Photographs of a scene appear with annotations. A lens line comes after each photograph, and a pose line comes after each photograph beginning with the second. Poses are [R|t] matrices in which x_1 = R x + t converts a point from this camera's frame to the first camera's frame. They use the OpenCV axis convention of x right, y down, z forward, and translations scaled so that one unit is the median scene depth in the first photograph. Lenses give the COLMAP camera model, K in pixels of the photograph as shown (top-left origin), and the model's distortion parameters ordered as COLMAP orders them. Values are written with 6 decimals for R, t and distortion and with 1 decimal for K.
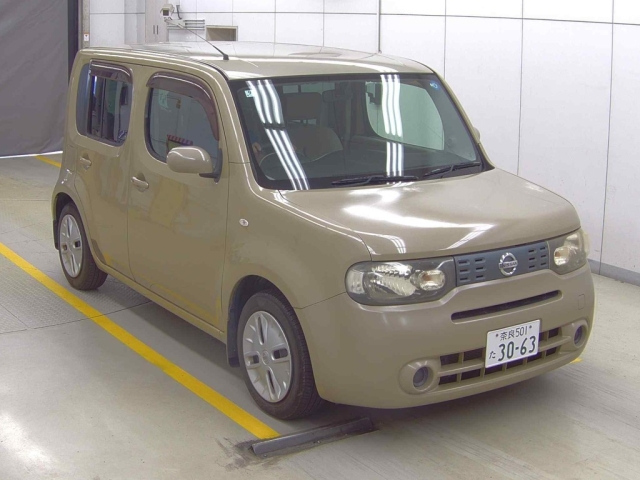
lens RADIAL K [[991.9, 0, 319.2], [0, 991.9, 242.4], [0, 0, 1]] dist [-0.392290, -0.153231]
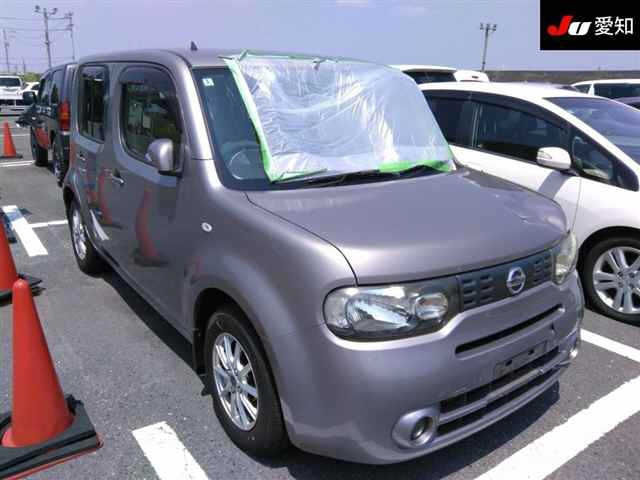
lens RADIAL K [[492.7, 0, 321.6], [0, 492.7, 238.7], [0, 0, 1]] dist [0.007420, 0.001368]
pose [[0.998233, 0.001502, 0.059398, 0.001685], [-0.004659, 0.998581, 0.053045, -0.034142], [-0.059234, -0.053228, 0.996824, 0.570075]]
